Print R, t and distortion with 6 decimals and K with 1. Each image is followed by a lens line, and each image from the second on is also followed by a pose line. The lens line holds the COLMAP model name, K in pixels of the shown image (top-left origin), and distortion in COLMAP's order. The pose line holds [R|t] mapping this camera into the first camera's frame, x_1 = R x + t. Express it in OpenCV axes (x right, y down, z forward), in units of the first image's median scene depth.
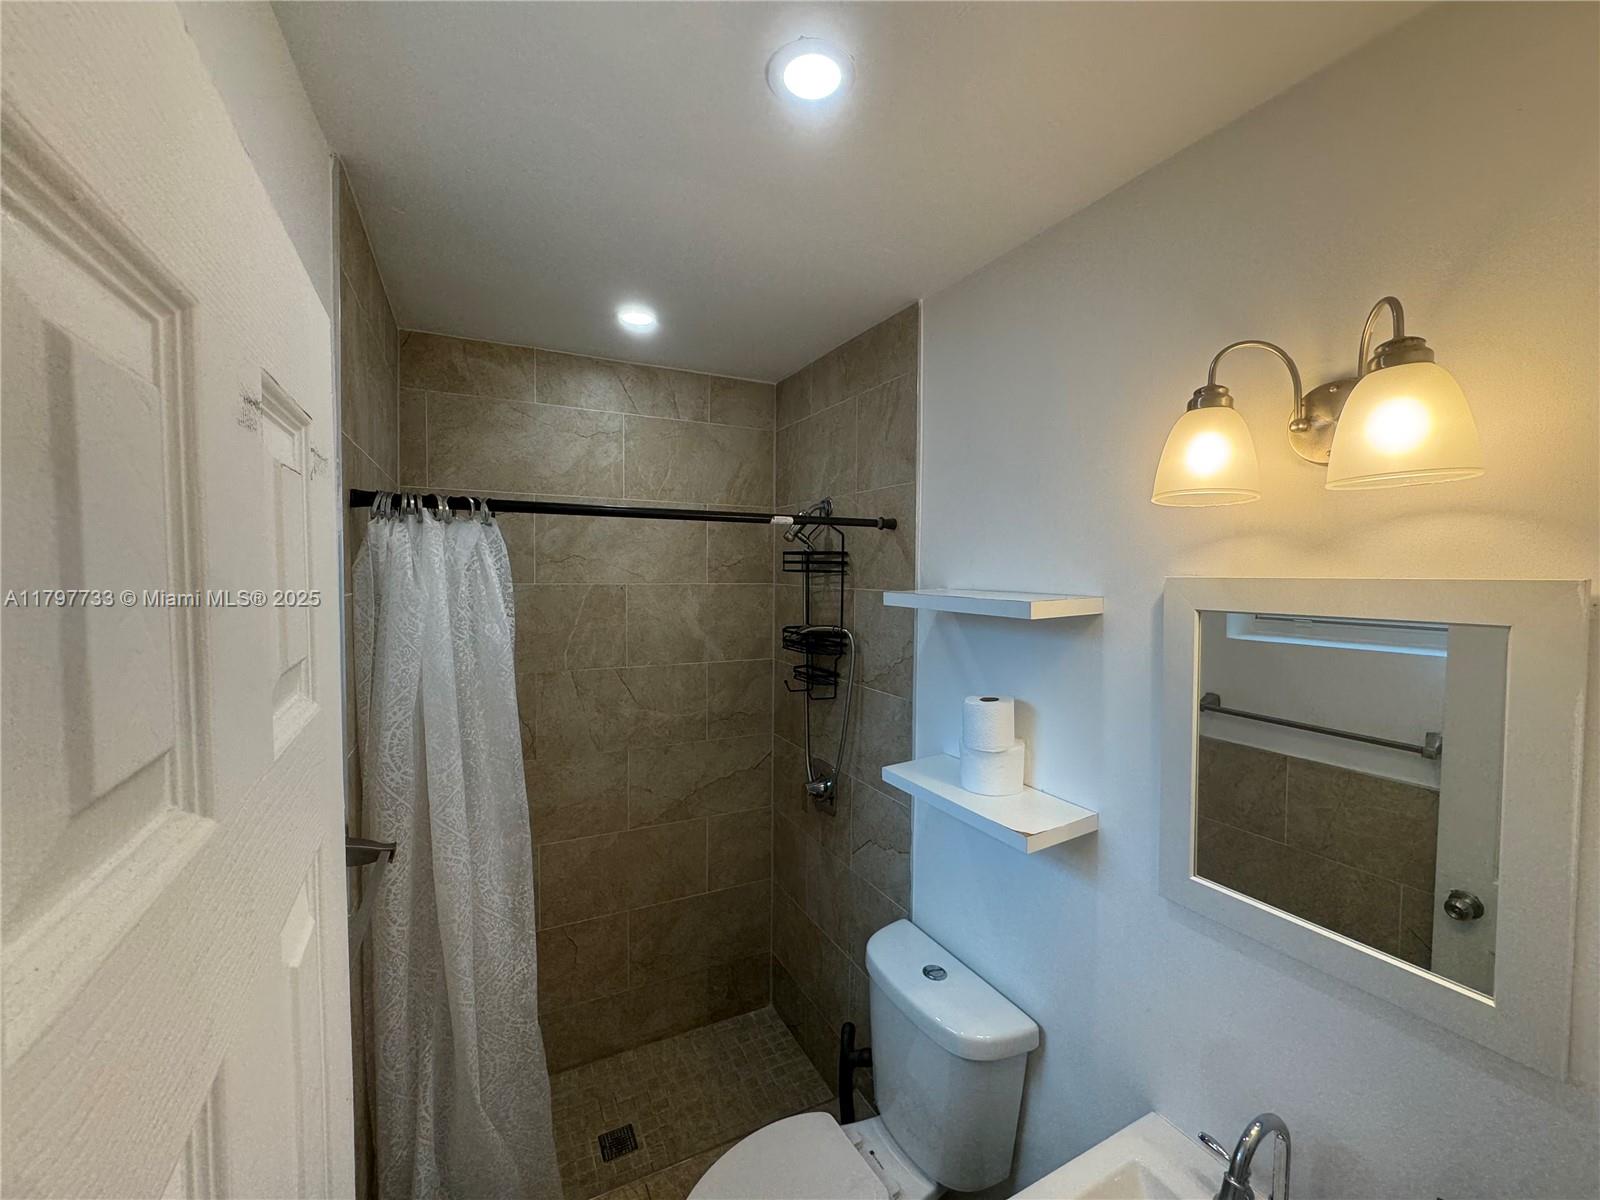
lens RADIAL K [[640.7, 0, 797.2], [0, 640.7, 598.6], [0, 0, 1]] dist [-0.002755, 0.001067]
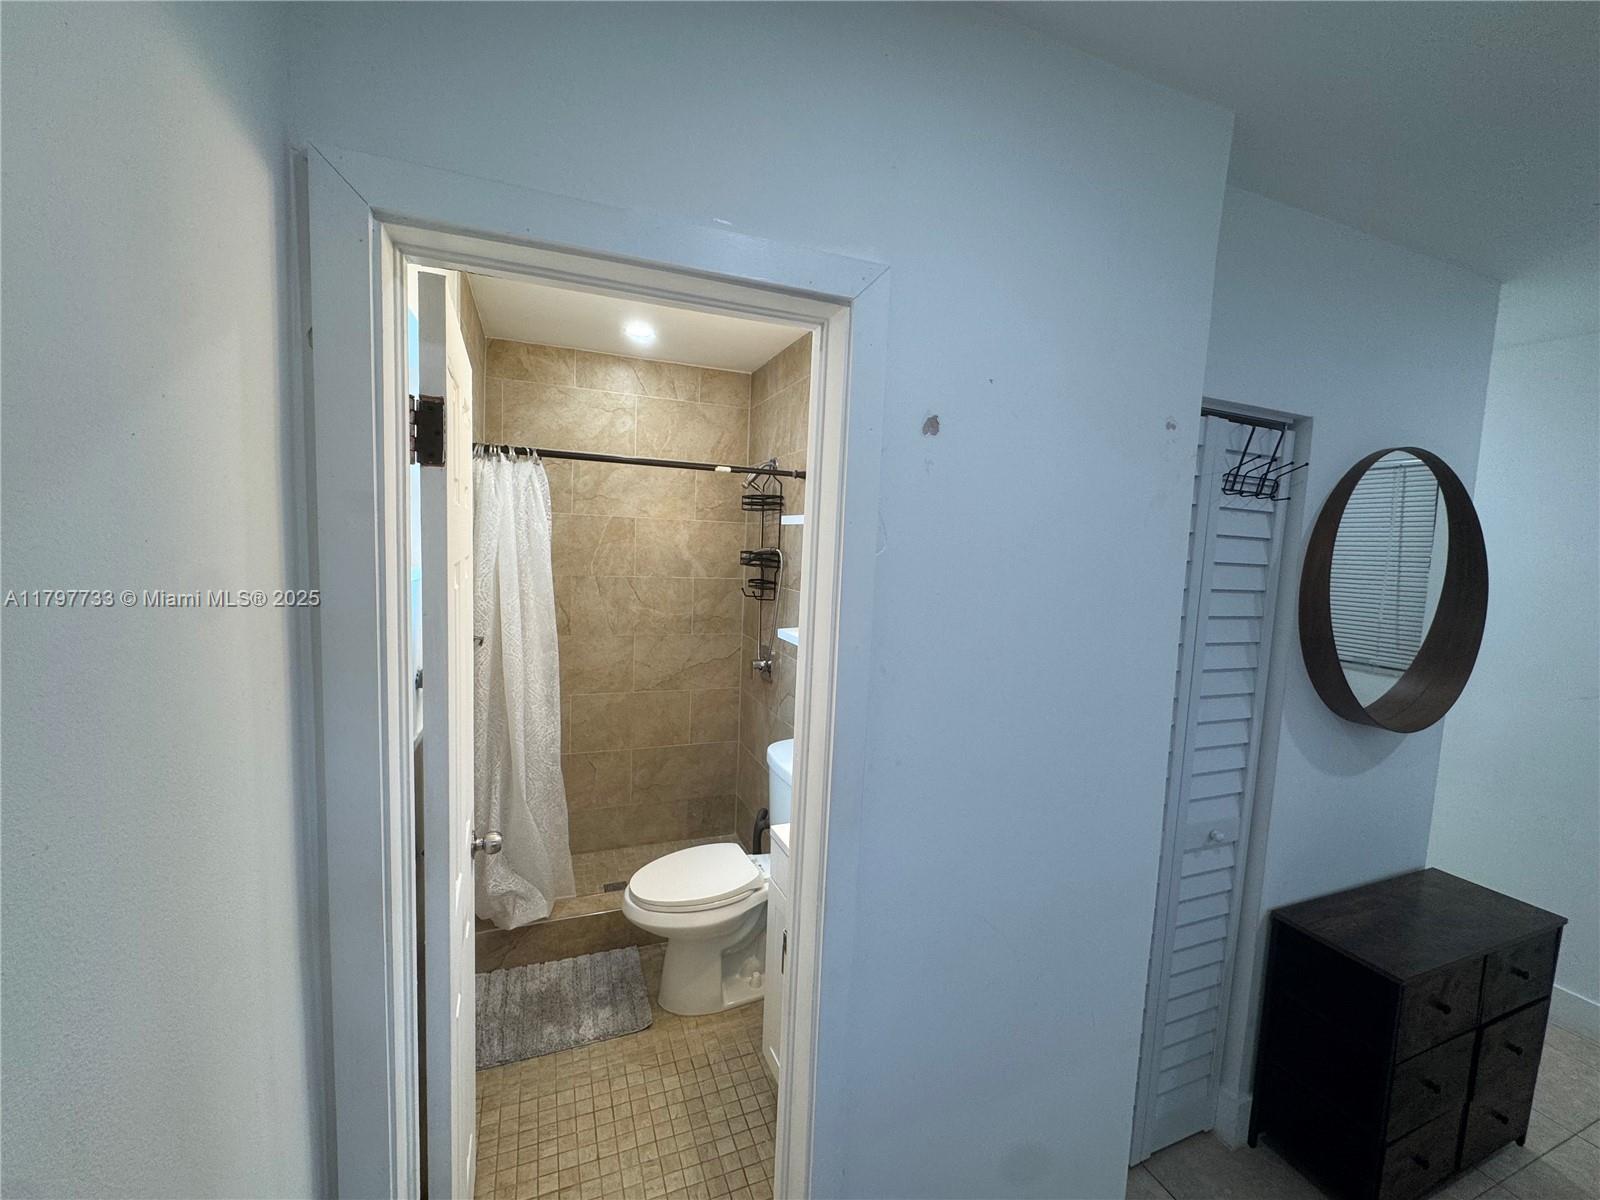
lens RADIAL K [[640.7, 0, 795.8], [0, 640.7, 598.3], [0, 0, 1]] dist [-0.002755, 0.001067]
pose [[0.995467, 0.039641, -0.086448, 0.236938], [-0.036283, 0.998538, 0.040075, 0.095723], [0.087910, -0.036756, 0.995450, -0.421947]]
